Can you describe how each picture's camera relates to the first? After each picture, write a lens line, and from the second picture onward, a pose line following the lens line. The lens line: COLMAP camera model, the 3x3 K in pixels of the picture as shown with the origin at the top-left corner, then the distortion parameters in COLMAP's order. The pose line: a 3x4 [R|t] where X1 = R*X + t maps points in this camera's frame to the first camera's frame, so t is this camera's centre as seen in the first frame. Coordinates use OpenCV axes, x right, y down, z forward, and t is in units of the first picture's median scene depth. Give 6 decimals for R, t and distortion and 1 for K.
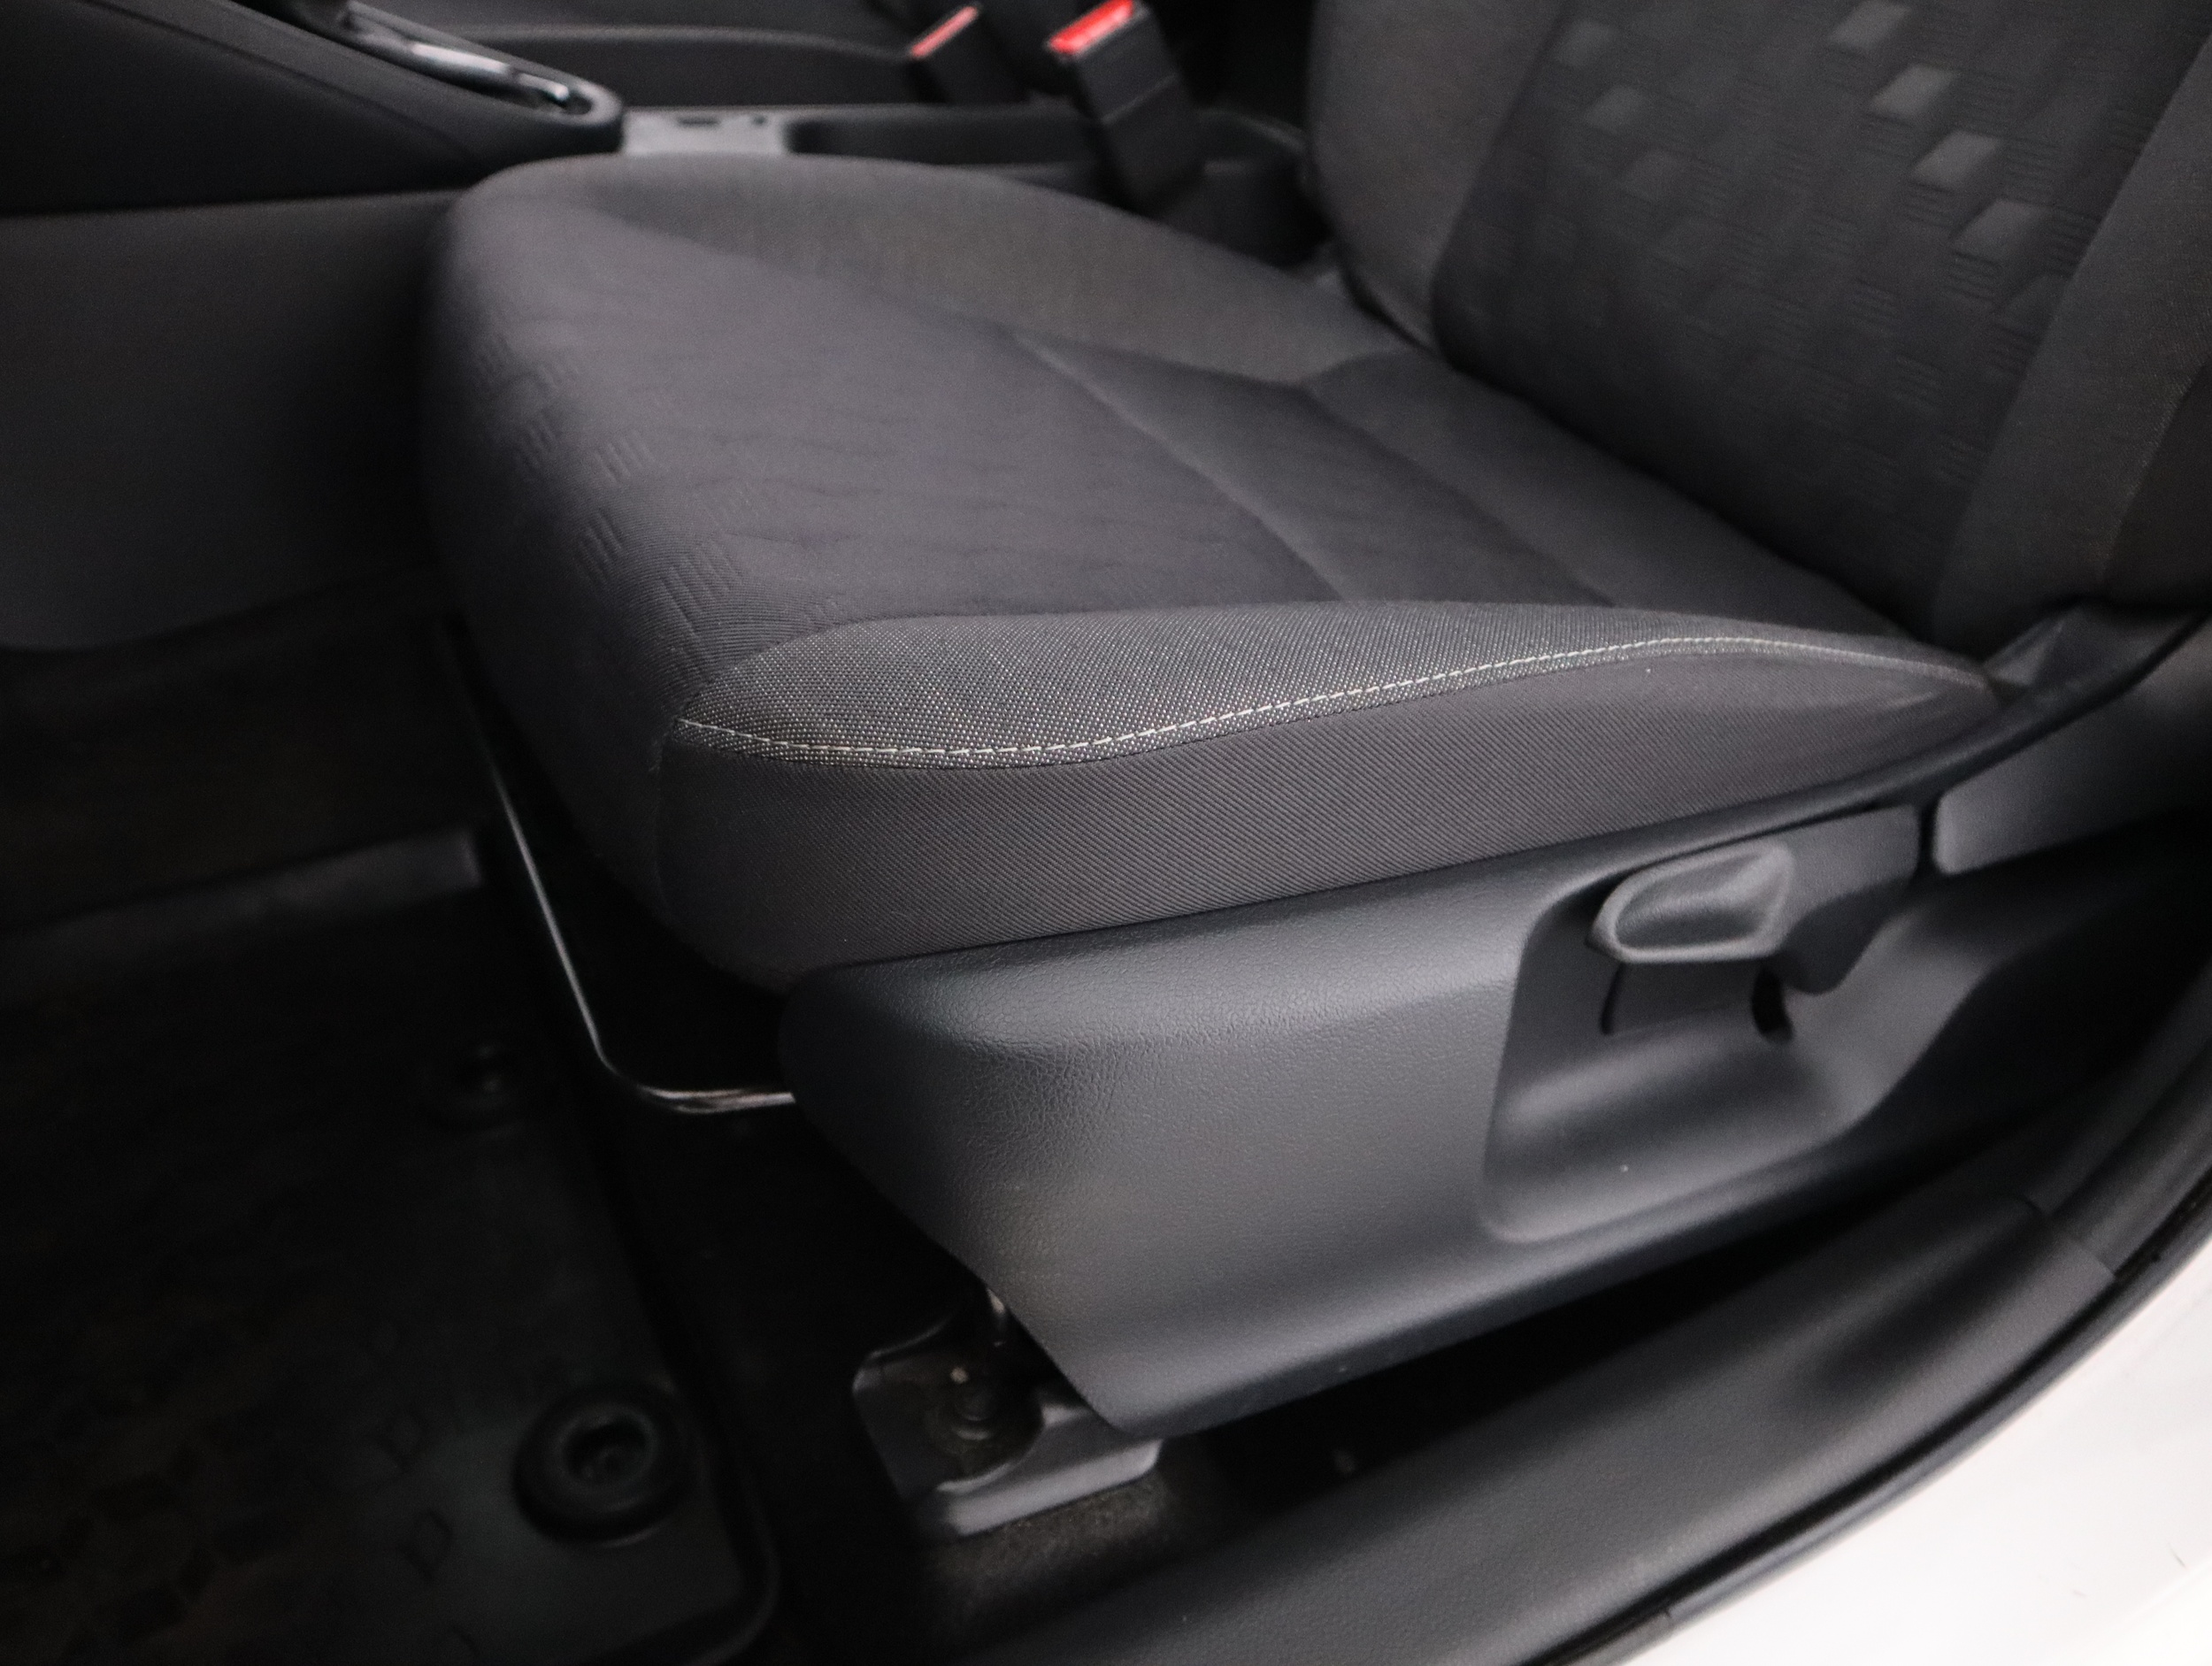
lens RADIAL K [[1740.4, 0, 1106.0], [0, 1740.4, 833.0], [0, 0, 1]] dist [-0.089268, -0.000400]
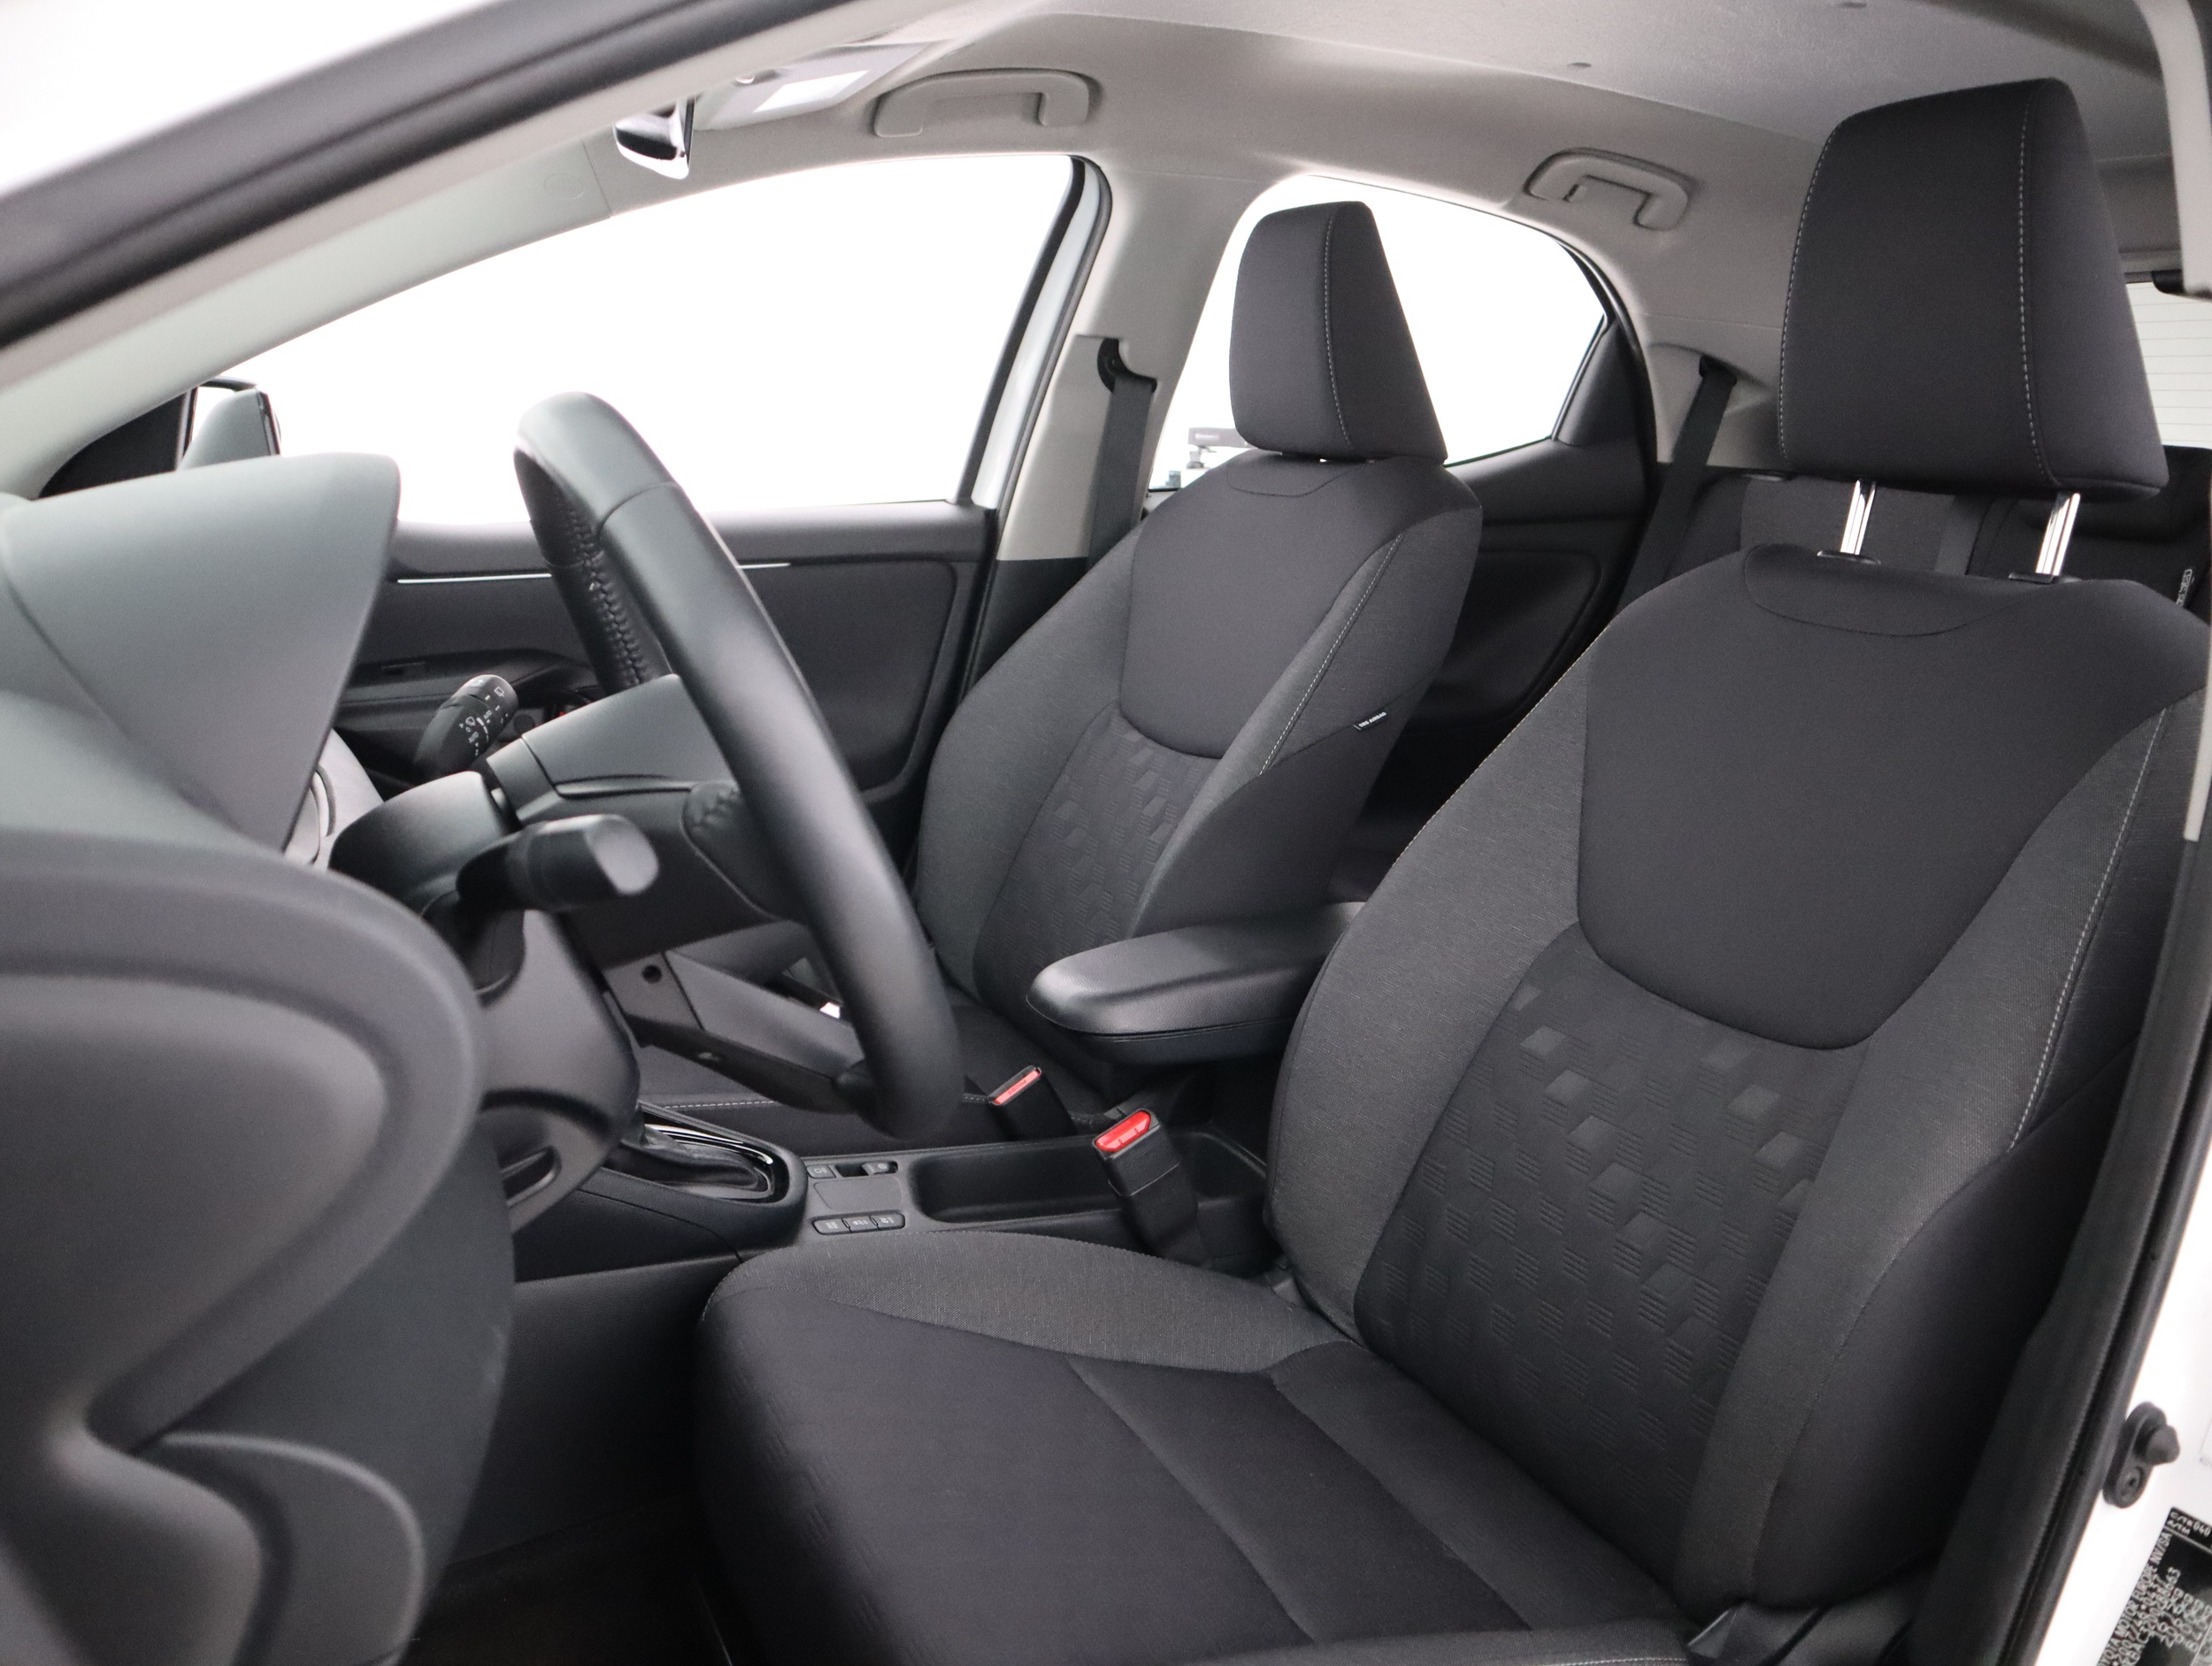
lens RADIAL K [[1740.4, 0, 1106.0], [0, 1740.4, 833.0], [0, 0, 1]] dist [-0.089268, -0.000400]
pose [[0.999723, 0.023467, -0.001676, -0.026525], [-0.022320, 0.923487, -0.382981, -0.124157], [-0.007439, 0.382912, 0.923755, -0.500176]]
